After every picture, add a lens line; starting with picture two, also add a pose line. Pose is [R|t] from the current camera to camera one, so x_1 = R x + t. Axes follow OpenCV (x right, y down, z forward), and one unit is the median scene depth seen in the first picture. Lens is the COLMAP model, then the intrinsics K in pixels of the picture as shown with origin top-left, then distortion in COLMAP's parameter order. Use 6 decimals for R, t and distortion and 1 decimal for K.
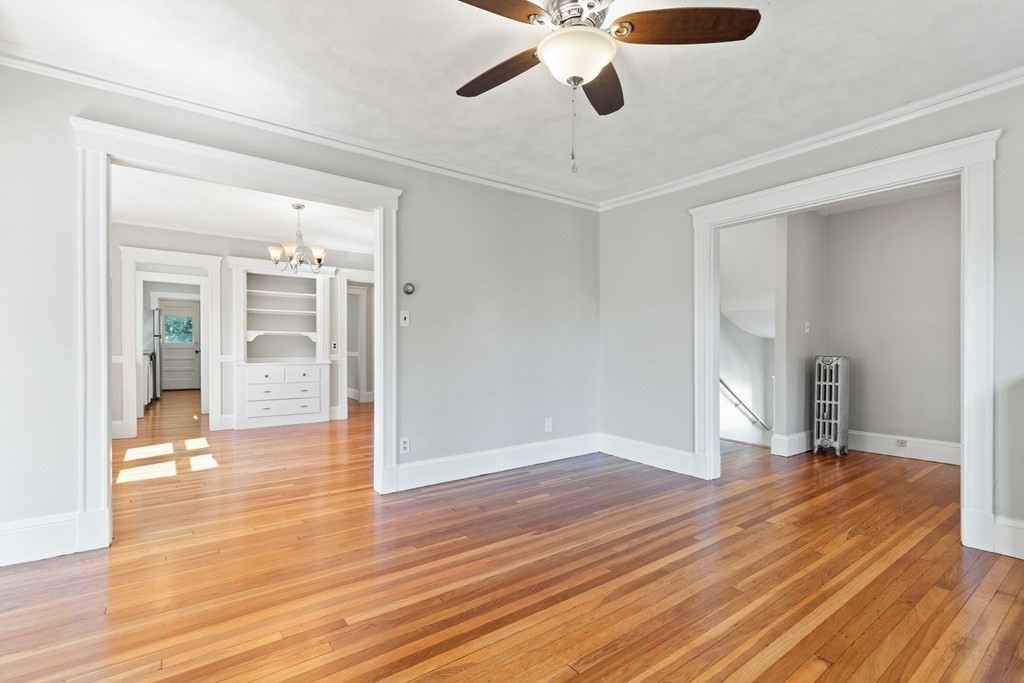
lens RADIAL K [[465.0, 0, 512.0], [0, 465.0, 350.8], [0, 0, 1]] dist [0.009307, -0.000583]
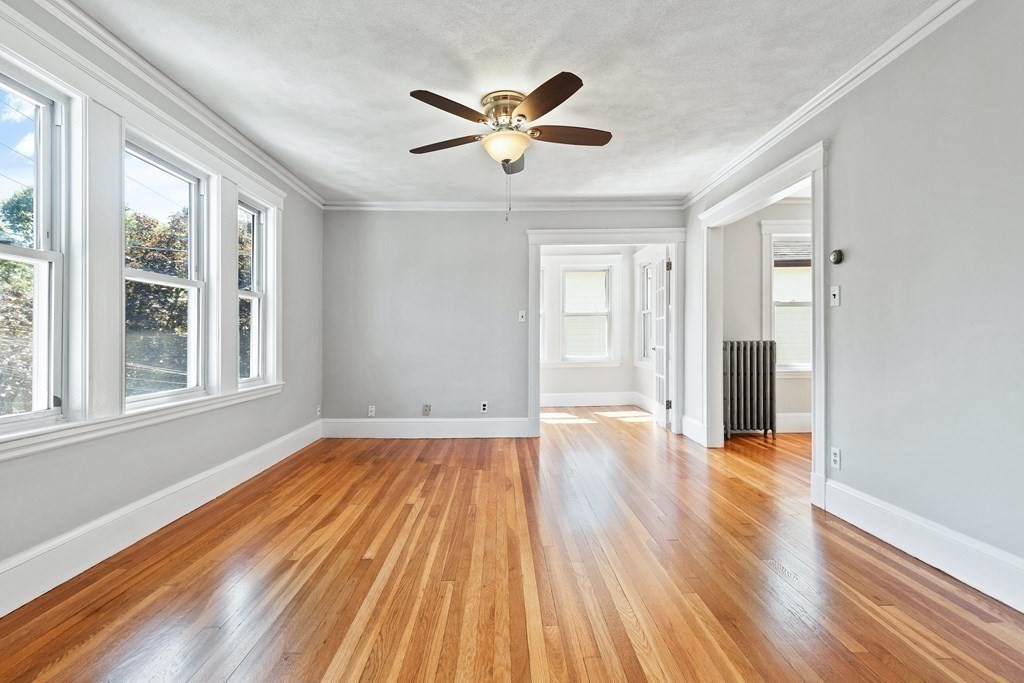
lens RADIAL K [[465.0, 0, 511.8], [0, 465.0, 338.8], [0, 0, 1]] dist [0.009307, -0.000583]
pose [[-0.568742, 0.003680, -0.822508, 1.204977], [0.002372, 0.999993, 0.002833, -0.001453], [0.822513, -0.000340, -0.568747, 1.659573]]
